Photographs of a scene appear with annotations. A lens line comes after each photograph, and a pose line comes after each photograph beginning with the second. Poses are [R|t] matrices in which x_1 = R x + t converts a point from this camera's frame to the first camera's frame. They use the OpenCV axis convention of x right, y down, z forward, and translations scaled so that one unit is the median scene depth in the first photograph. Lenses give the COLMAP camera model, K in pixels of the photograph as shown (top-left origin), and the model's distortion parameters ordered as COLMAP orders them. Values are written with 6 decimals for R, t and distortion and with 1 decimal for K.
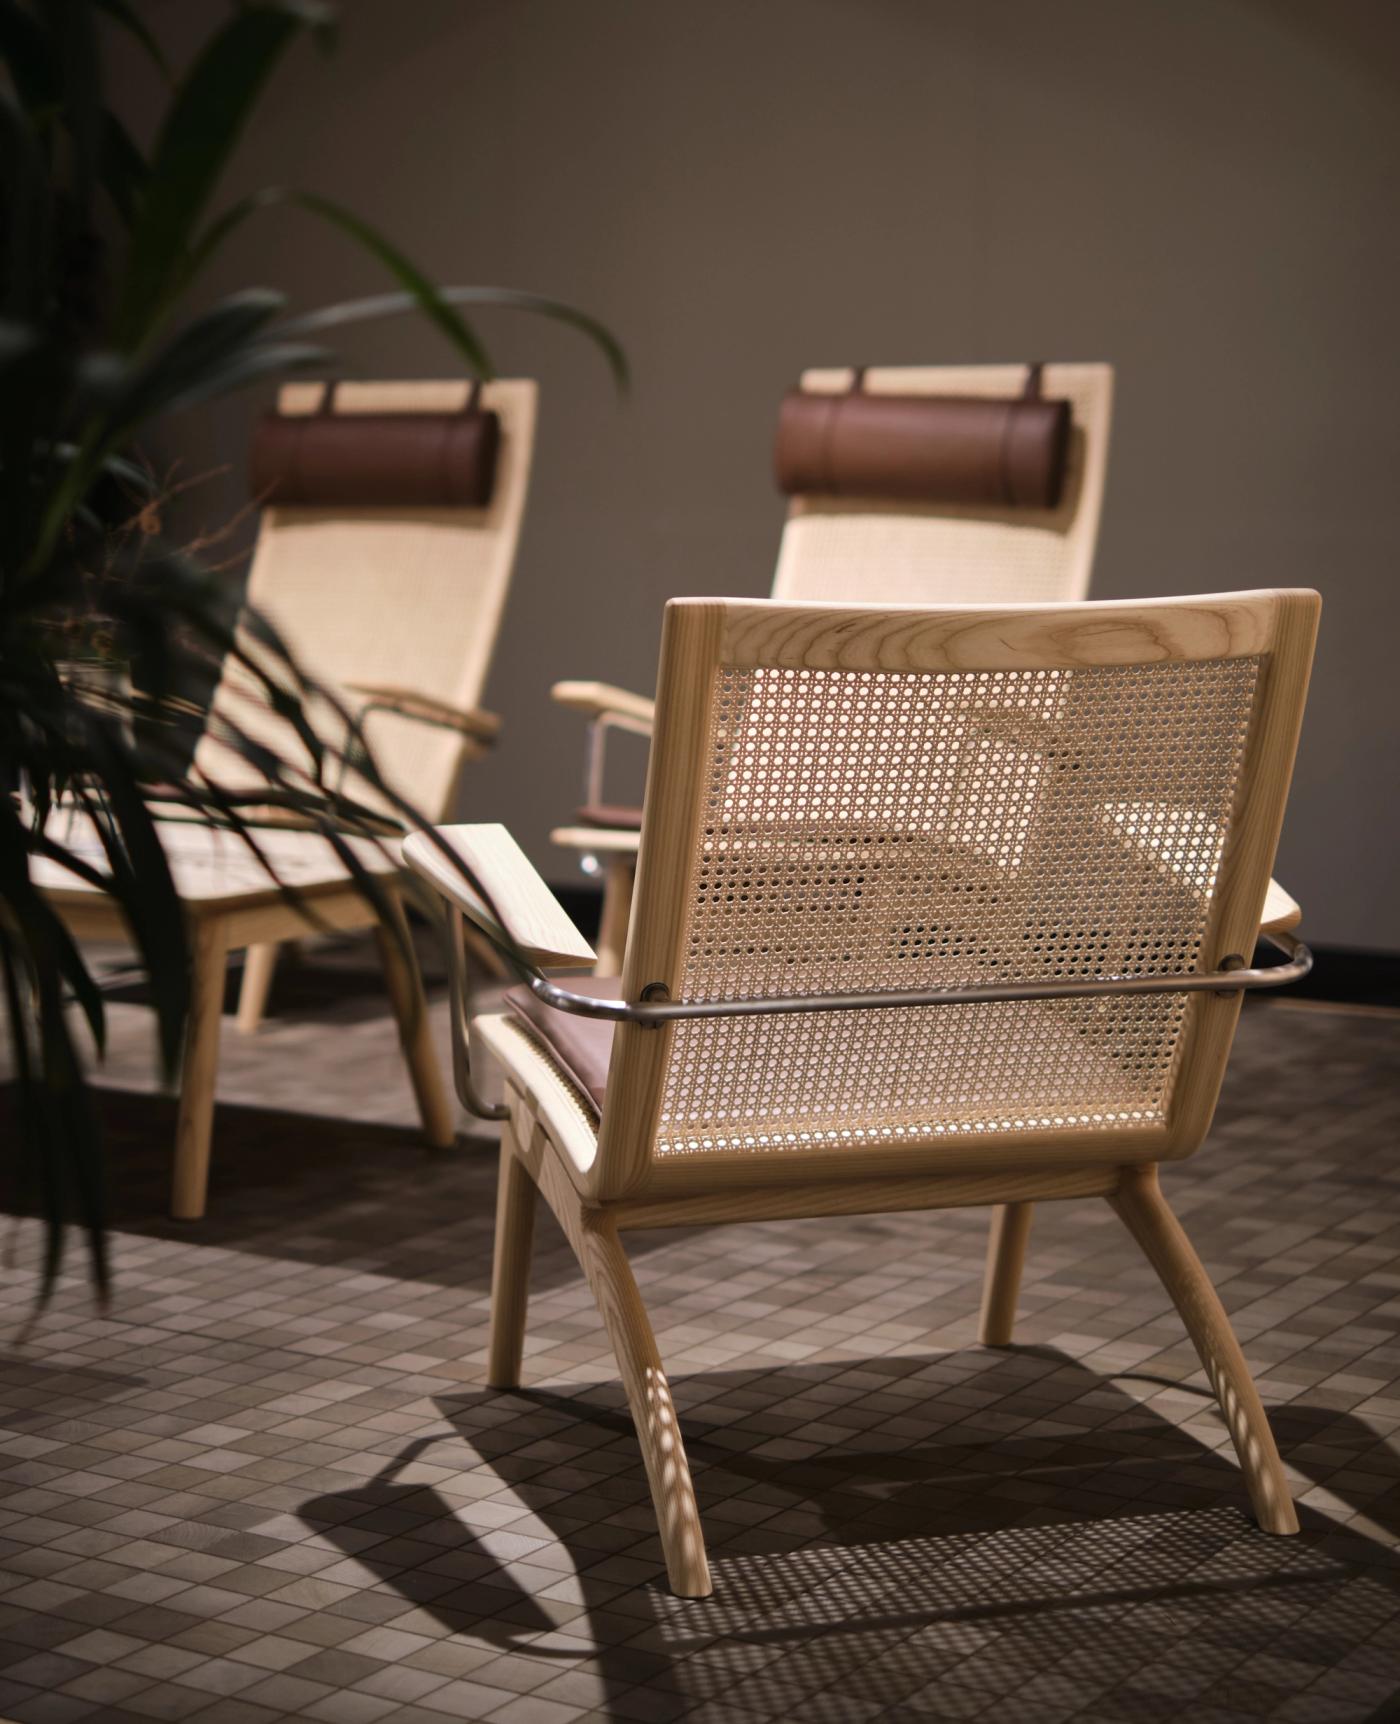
lens RADIAL K [[3265.2, 0, 700.0], [0, 3265.2, 862.0], [0, 0, 1]] dist [0.011919, -0.257597]
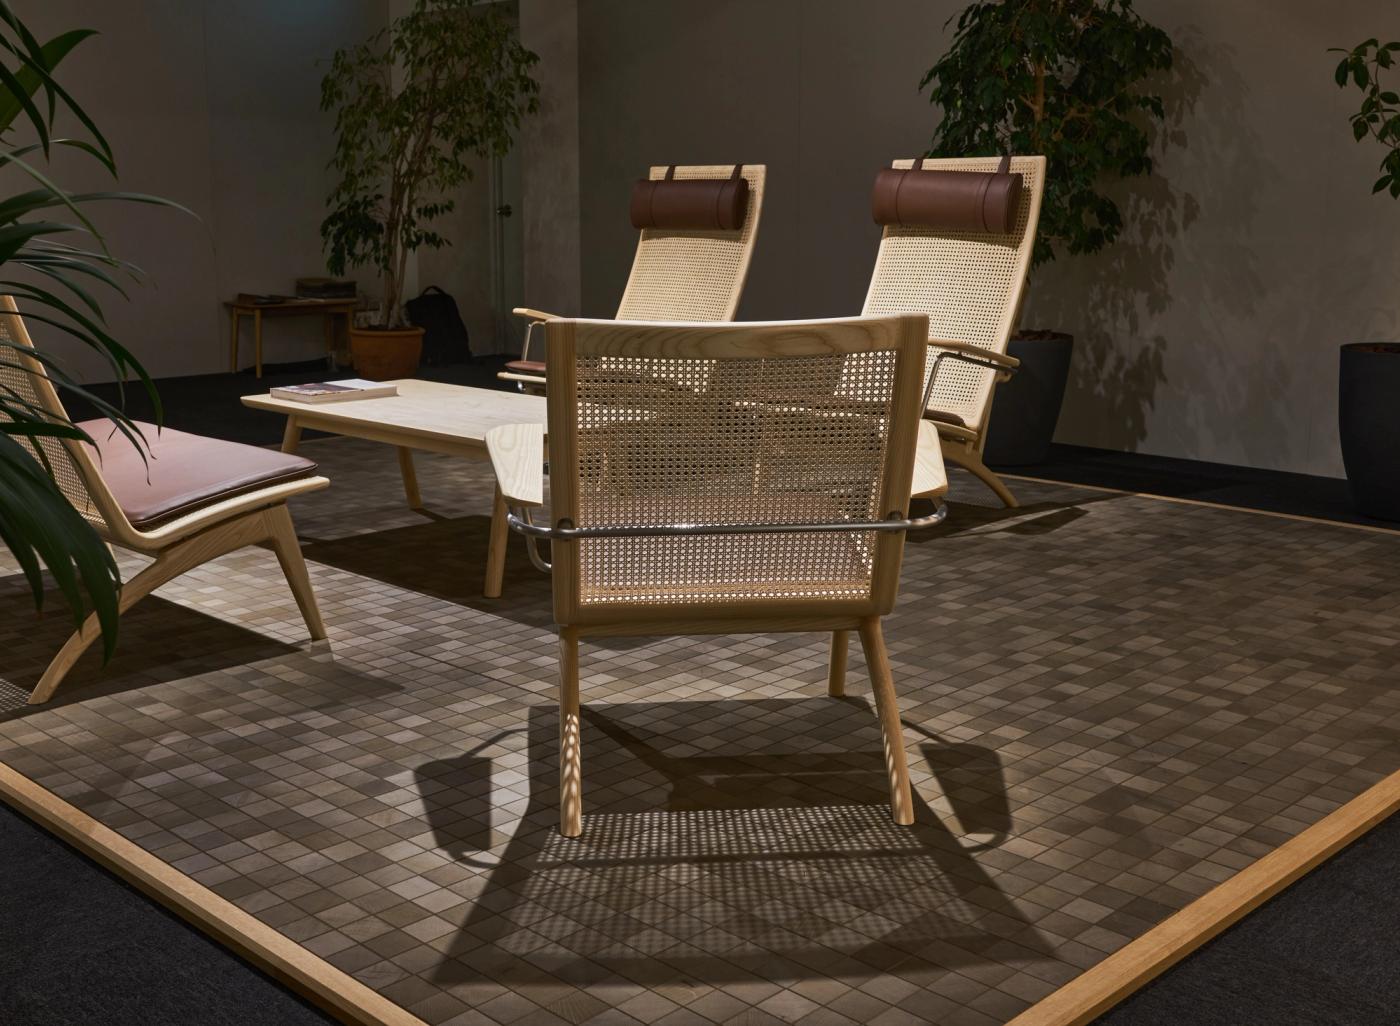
lens RADIAL K [[1554.0, 0, 700.0], [0, 1554.0, 513.0], [0, 0, 1]] dist [-0.008412, -0.003952]
pose [[0.974456, 0.040618, -0.220875, 0.248509], [-0.020239, 0.995390, 0.093755, -0.049517], [0.223665, -0.086890, 0.970785, 0.129509]]
